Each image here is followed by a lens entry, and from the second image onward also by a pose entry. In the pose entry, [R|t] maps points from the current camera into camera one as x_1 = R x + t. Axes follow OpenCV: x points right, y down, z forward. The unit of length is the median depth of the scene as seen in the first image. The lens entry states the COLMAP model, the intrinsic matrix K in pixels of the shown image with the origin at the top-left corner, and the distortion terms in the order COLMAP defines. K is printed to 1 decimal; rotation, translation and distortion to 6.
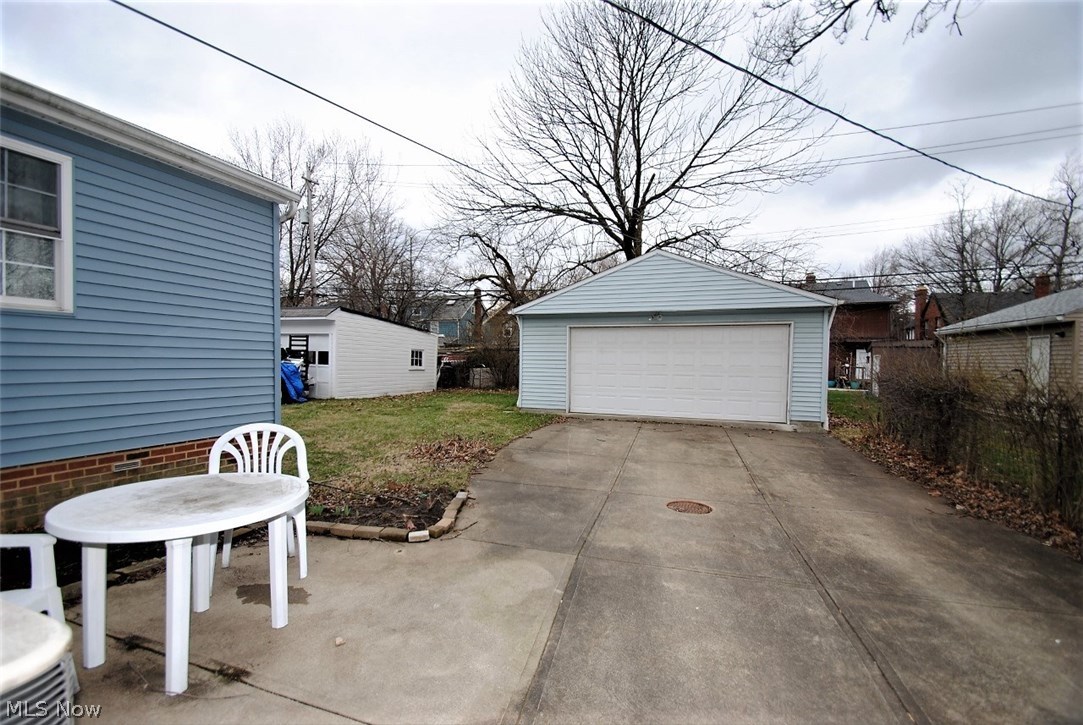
lens RADIAL K [[475.1, 0, 530.2], [0, 475.1, 368.7], [0, 0, 1]] dist [0.027274, -0.023877]
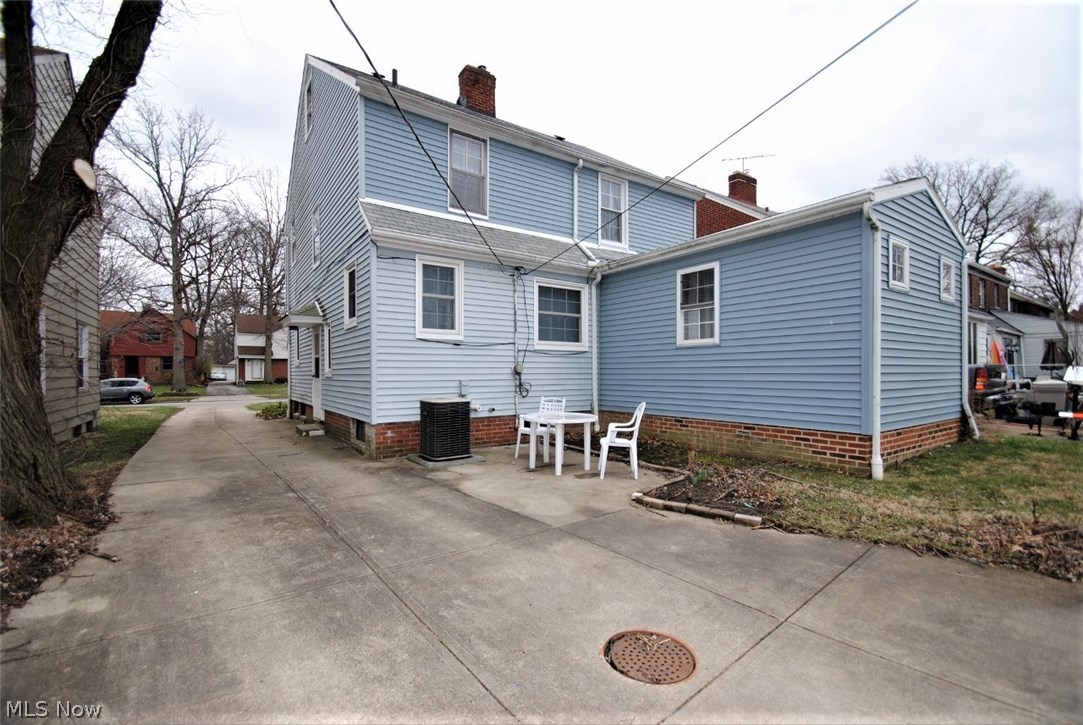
lens RADIAL K [[475.1, 0, 530.2], [0, 475.1, 368.7], [0, 0, 1]] dist [0.027274, -0.023877]
pose [[-0.579011, -0.014383, -0.815193, 1.060532], [-0.012243, 0.999885, -0.008946, 0.008152], [0.815228, 0.004800, -0.579121, 1.558643]]
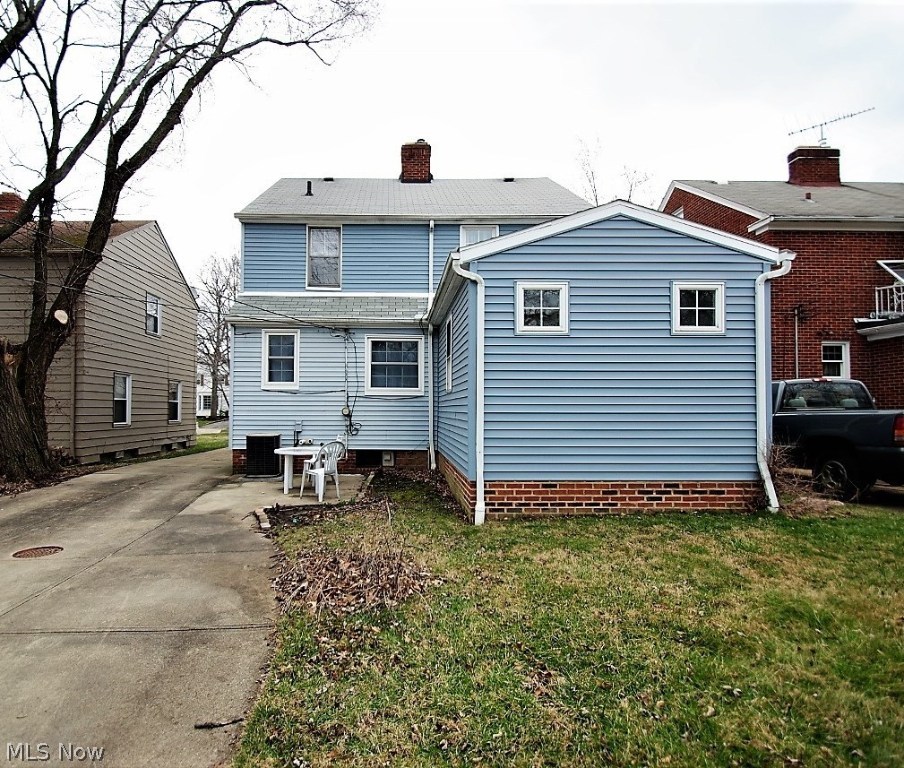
lens RADIAL K [[502.7, 0, 400.0], [0, 502.7, 396.7], [0, 0, 1]] dist [0.001958, -0.000550]
pose [[-0.934590, -0.021040, -0.355103, -0.005659], [-0.015789, 0.999719, -0.017677, -0.050861], [0.355375, -0.010914, -0.934660, 3.033232]]
